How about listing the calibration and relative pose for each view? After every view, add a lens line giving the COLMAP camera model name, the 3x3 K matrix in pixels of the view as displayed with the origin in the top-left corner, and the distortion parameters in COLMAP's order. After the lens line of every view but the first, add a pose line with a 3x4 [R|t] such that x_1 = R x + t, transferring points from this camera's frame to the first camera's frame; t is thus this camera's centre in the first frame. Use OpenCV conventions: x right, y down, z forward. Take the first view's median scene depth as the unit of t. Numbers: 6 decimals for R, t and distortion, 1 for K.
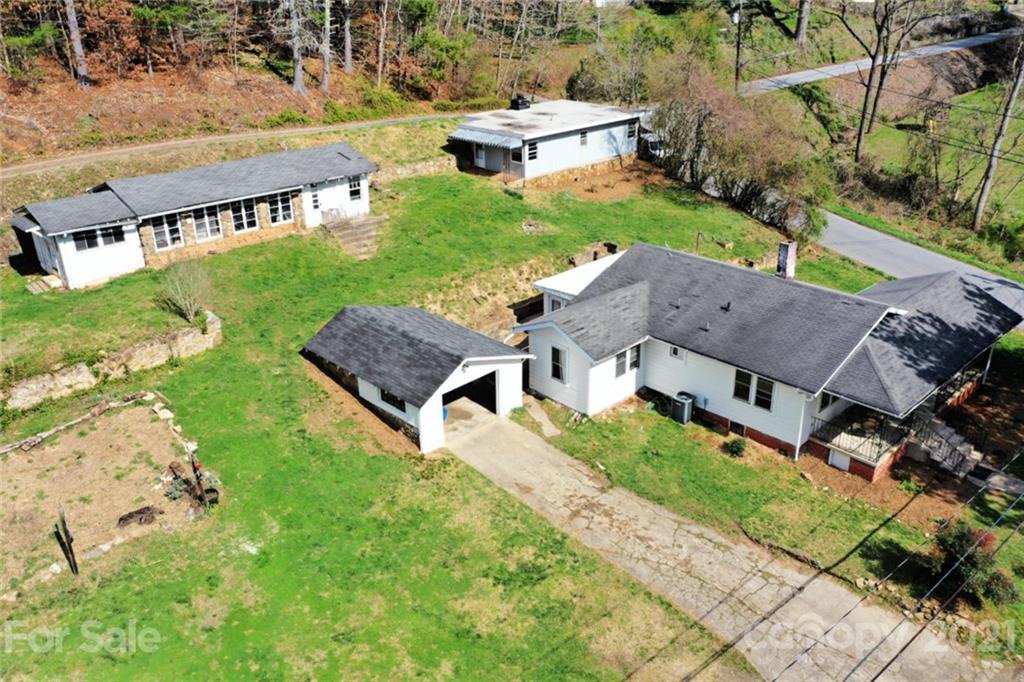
lens RADIAL K [[816.8, 0, 512.0], [0, 816.8, 341.0], [0, 0, 1]] dist [0.008949, 0.008510]
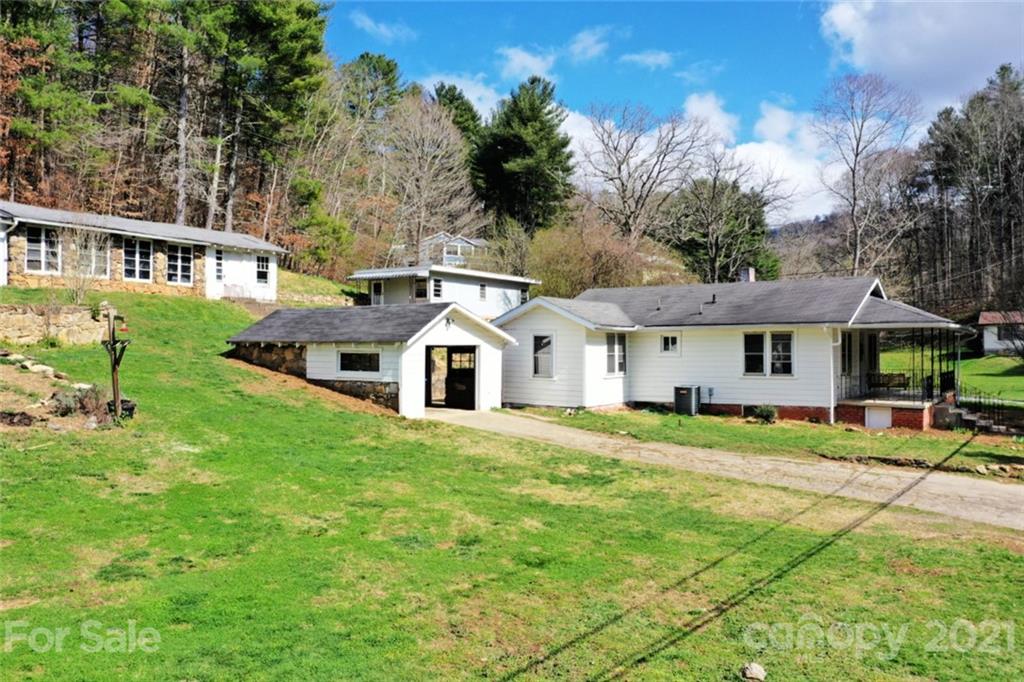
lens RADIAL K [[810.9, 0, 512.0], [0, 810.9, 341.0], [0, 0, 1]] dist [0.010485, -0.008104]
pose [[0.973662, 0.020224, 0.227096, -0.146746], [0.077204, 0.907967, -0.411867, 0.316553], [-0.214525, 0.418552, 0.882492, 0.217439]]
